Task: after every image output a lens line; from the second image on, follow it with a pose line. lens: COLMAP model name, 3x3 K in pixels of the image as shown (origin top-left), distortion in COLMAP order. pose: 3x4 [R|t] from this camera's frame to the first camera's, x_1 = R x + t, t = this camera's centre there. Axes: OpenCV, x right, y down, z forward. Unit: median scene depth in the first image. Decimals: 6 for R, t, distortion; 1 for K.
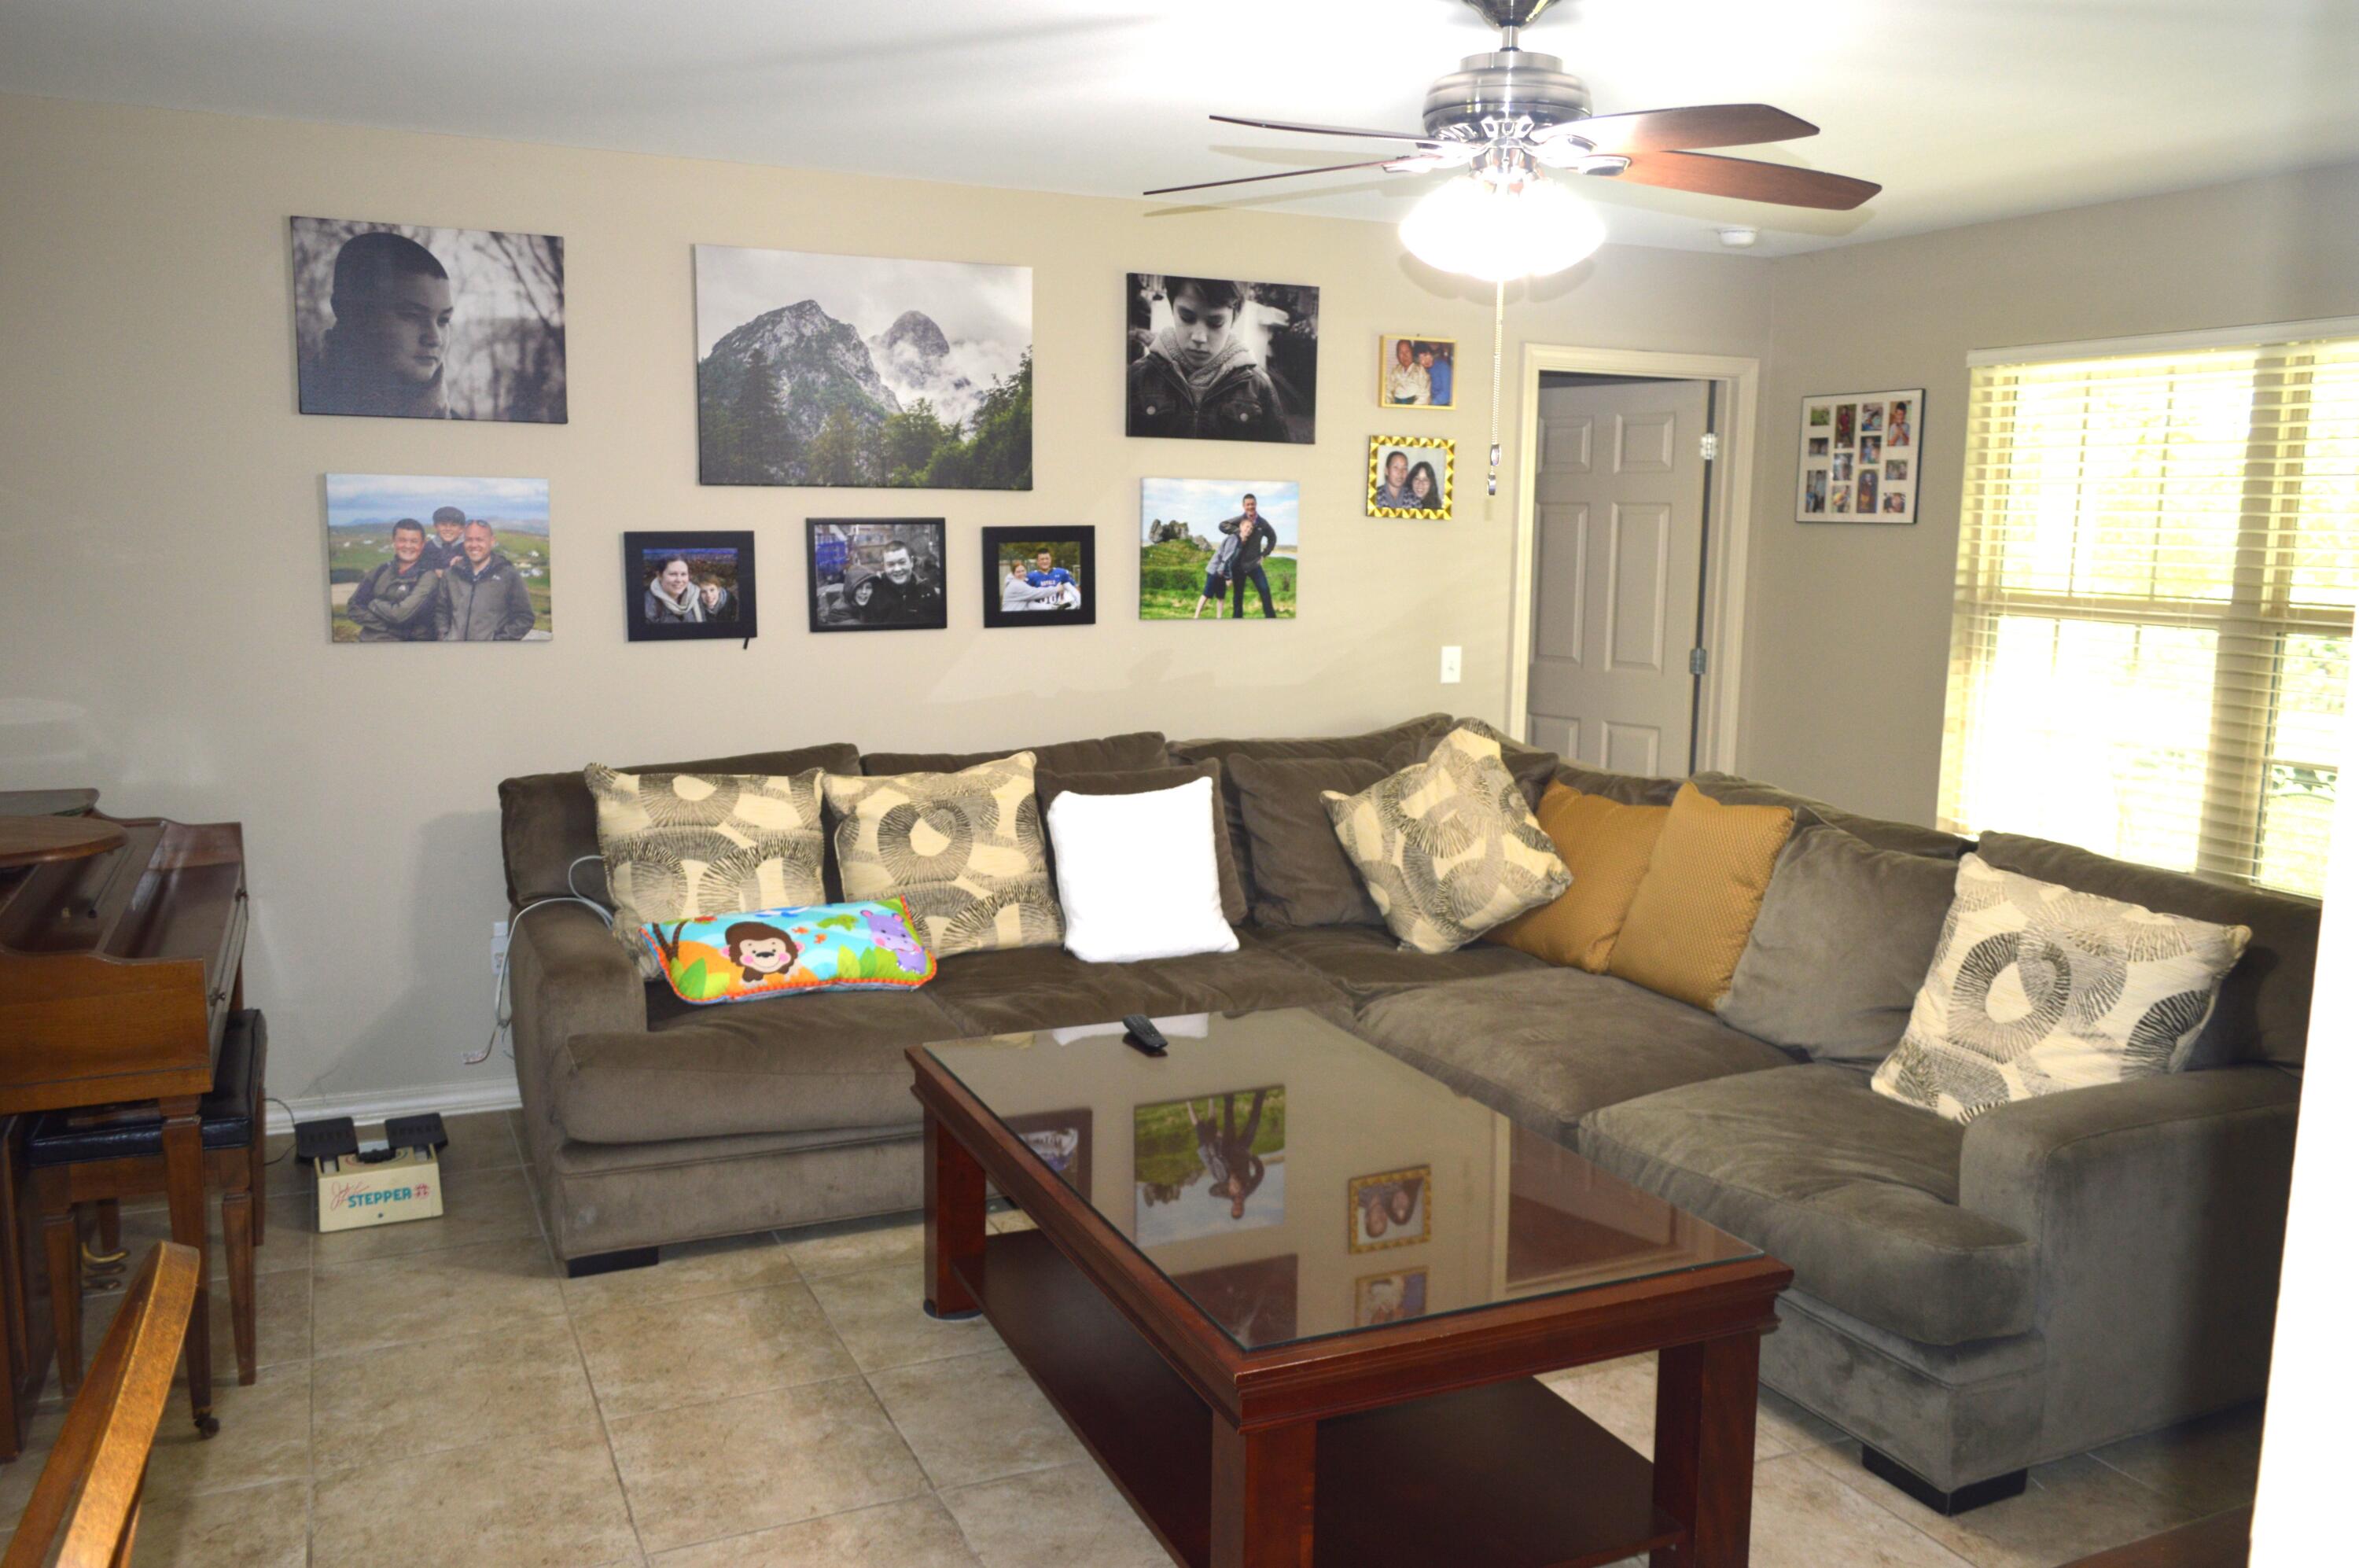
lens RADIAL K [[1842.8, 0, 1178.9], [0, 1842.8, 785.5], [0, 0, 1]] dist [-0.017690, 0.009447]
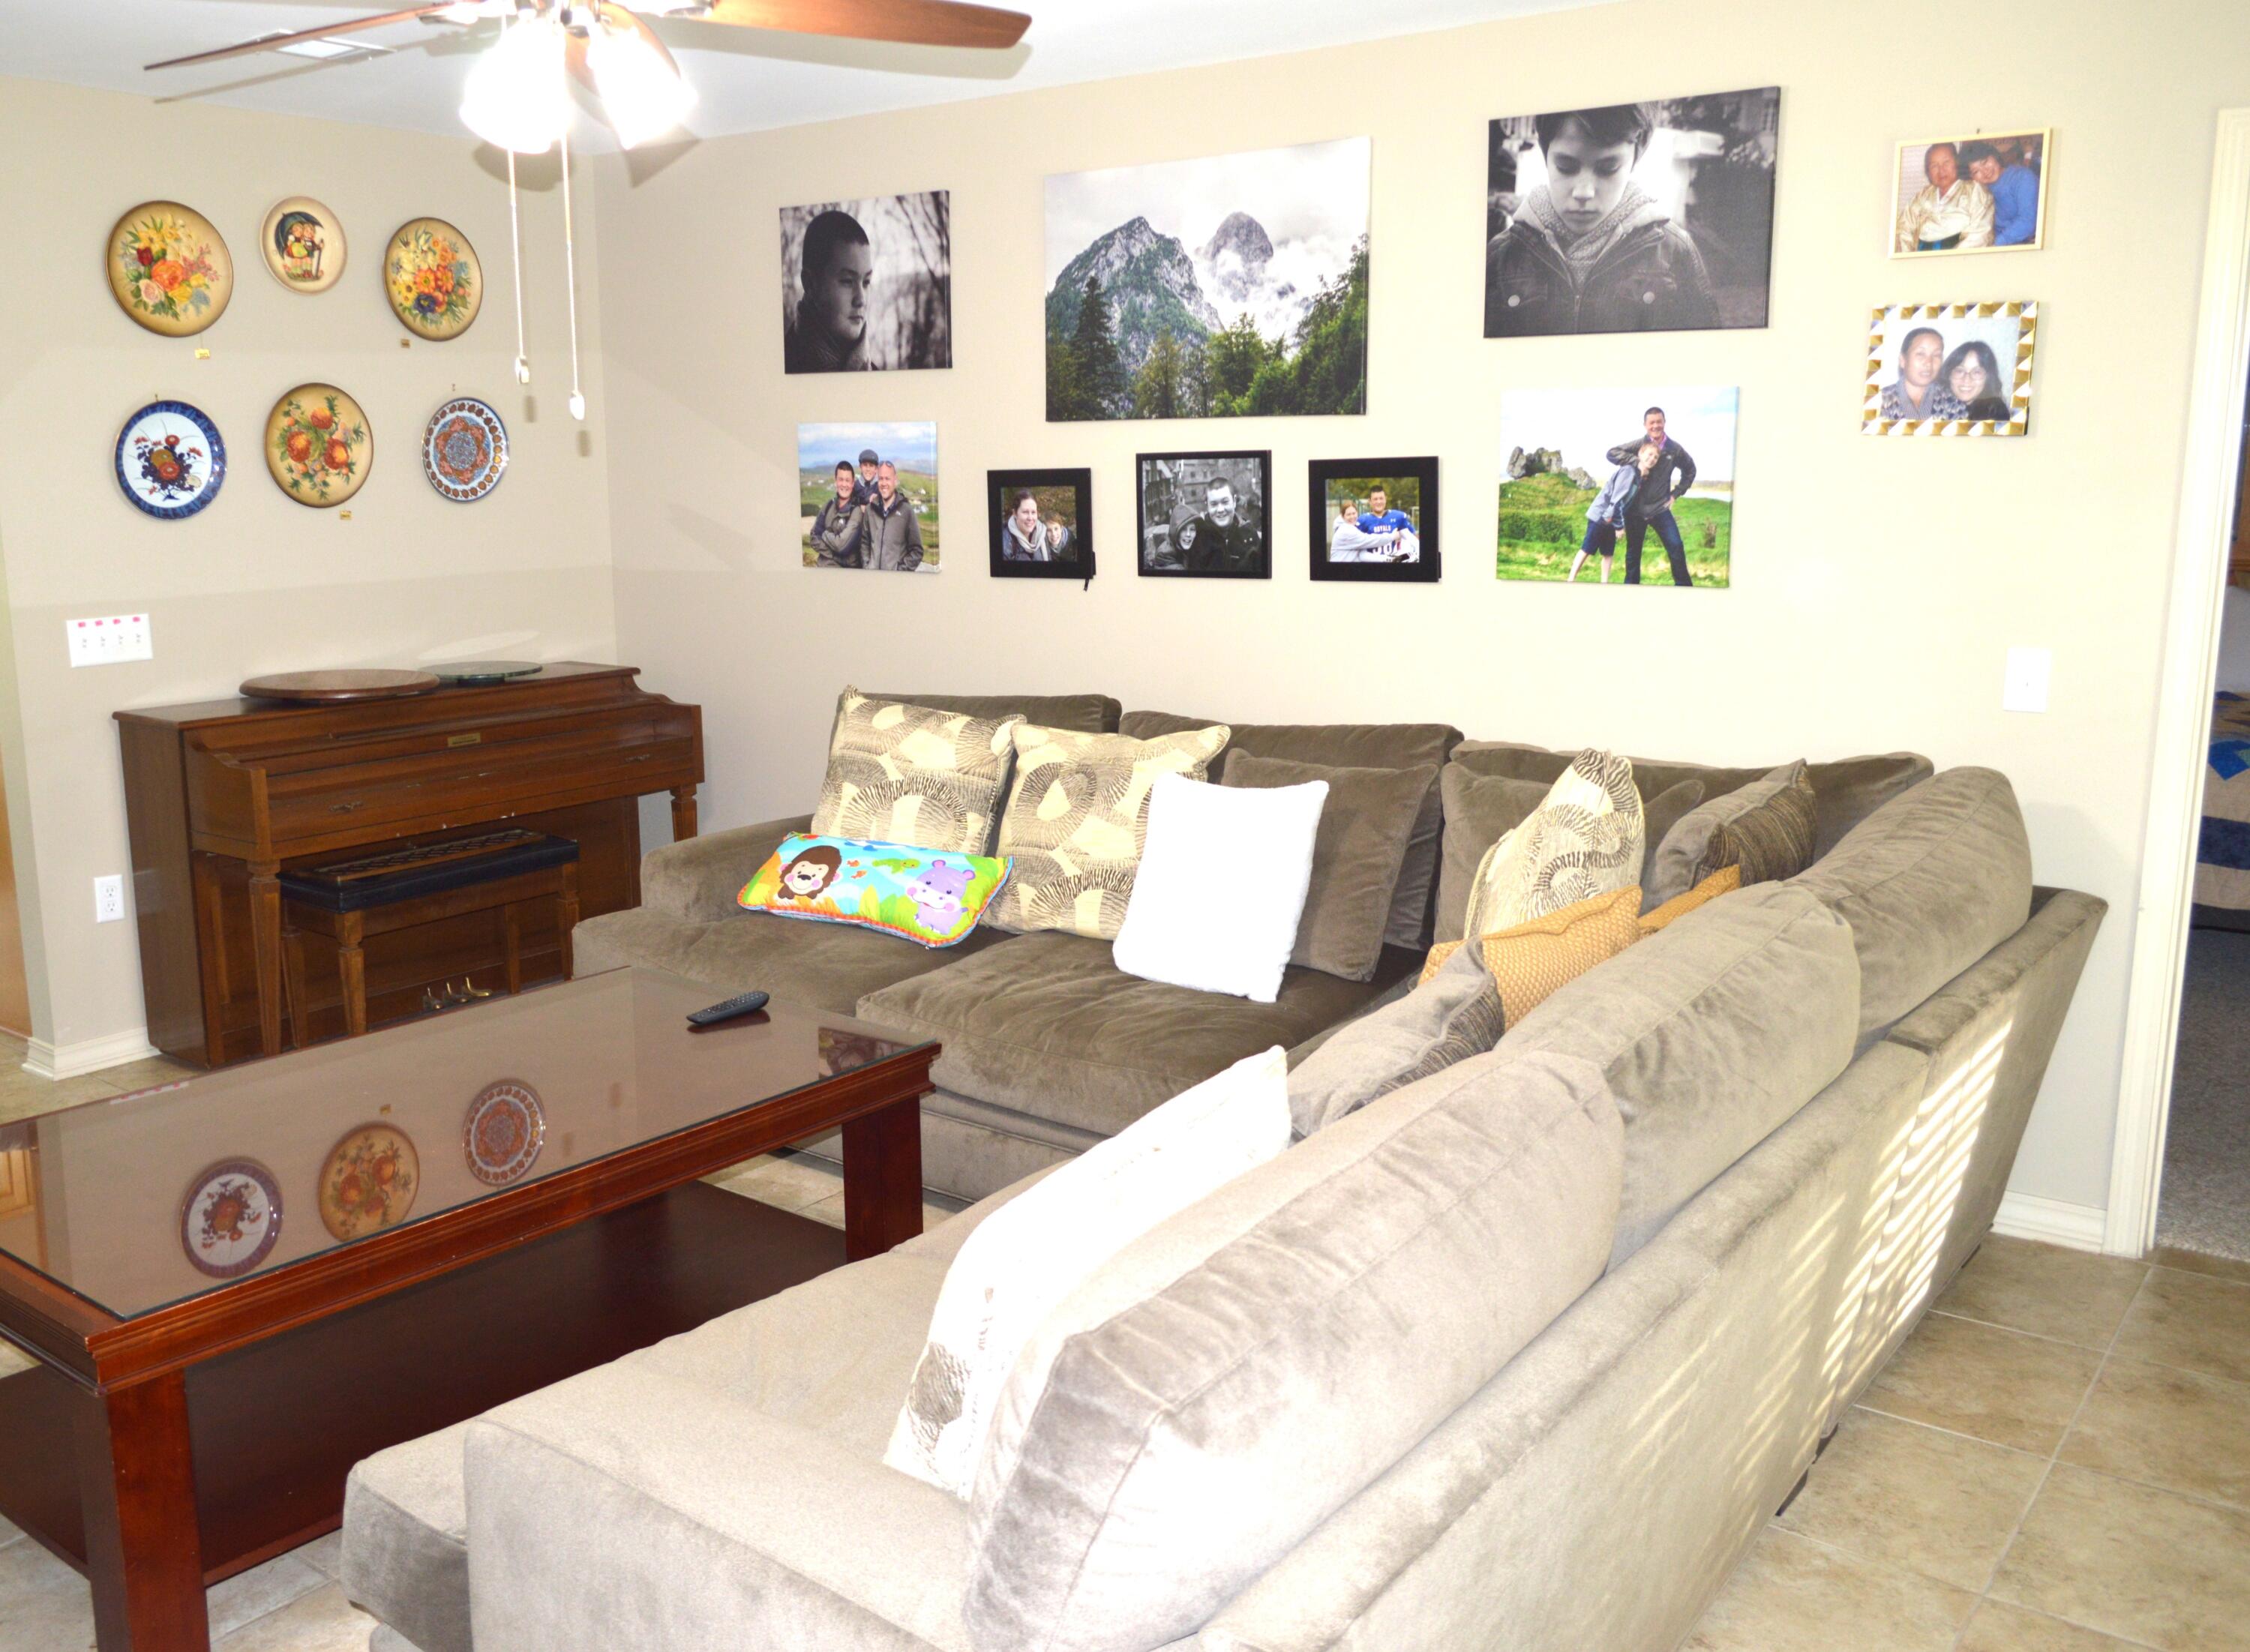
lens RADIAL K [[1896.4, 0, 1122.7], [0, 1896.4, 824.6], [0, 0, 1]] dist [-0.024515, 0.027608]
pose [[0.476075, 0.148131, -0.866839, 0.653459], [-0.115863, 0.987684, 0.105149, -0.058898], [0.871739, 0.050375, 0.487375, 0.529948]]
